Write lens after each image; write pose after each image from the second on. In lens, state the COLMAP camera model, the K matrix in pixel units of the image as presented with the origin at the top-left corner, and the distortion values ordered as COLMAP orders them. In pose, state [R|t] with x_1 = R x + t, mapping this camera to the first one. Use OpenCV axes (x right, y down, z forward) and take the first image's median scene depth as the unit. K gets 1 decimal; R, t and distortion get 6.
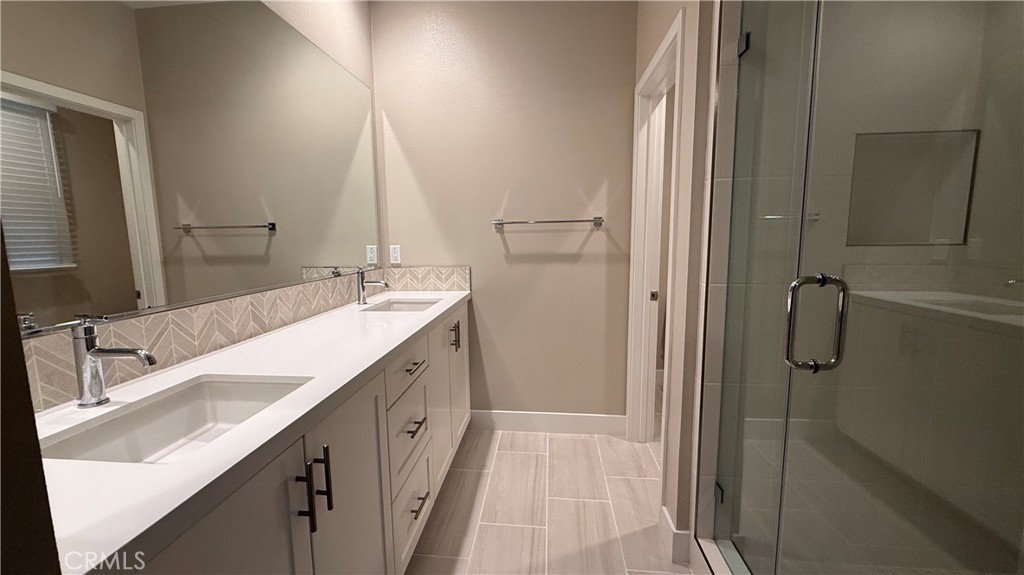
lens RADIAL K [[407.4, 0, 511.0], [0, 407.4, 289.3], [0, 0, 1]] dist [0.000750, -0.000084]
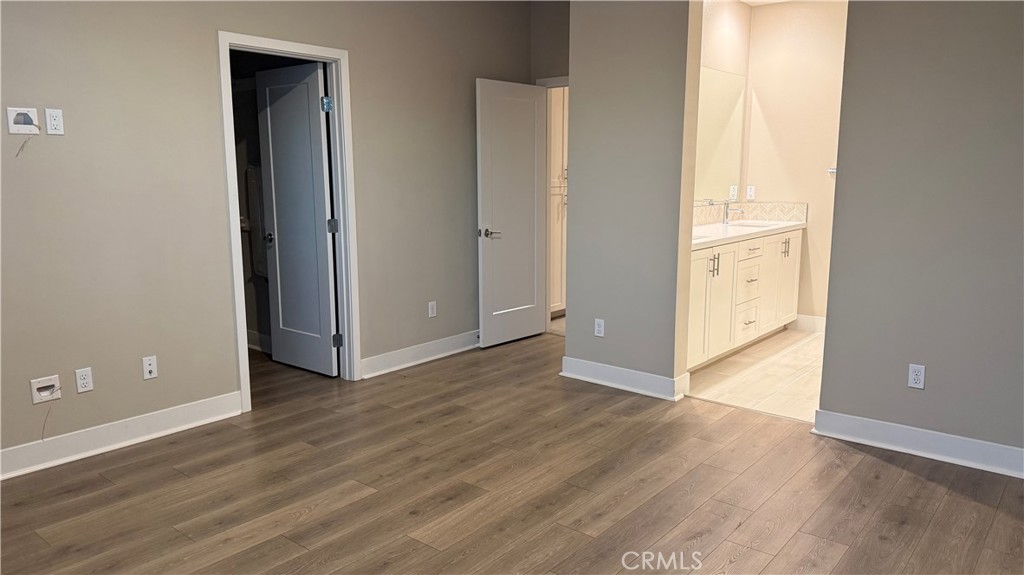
lens RADIAL K [[719.9, 0, 510.7], [0, 719.9, 289.1], [0, 0, 1]] dist [0.032207, -0.000983]
pose [[0.823563, 0.102409, -0.557904, 0.472545], [-0.080665, 0.994716, 0.063515, 0.157364], [0.561460, -0.007305, 0.827471, -1.575631]]
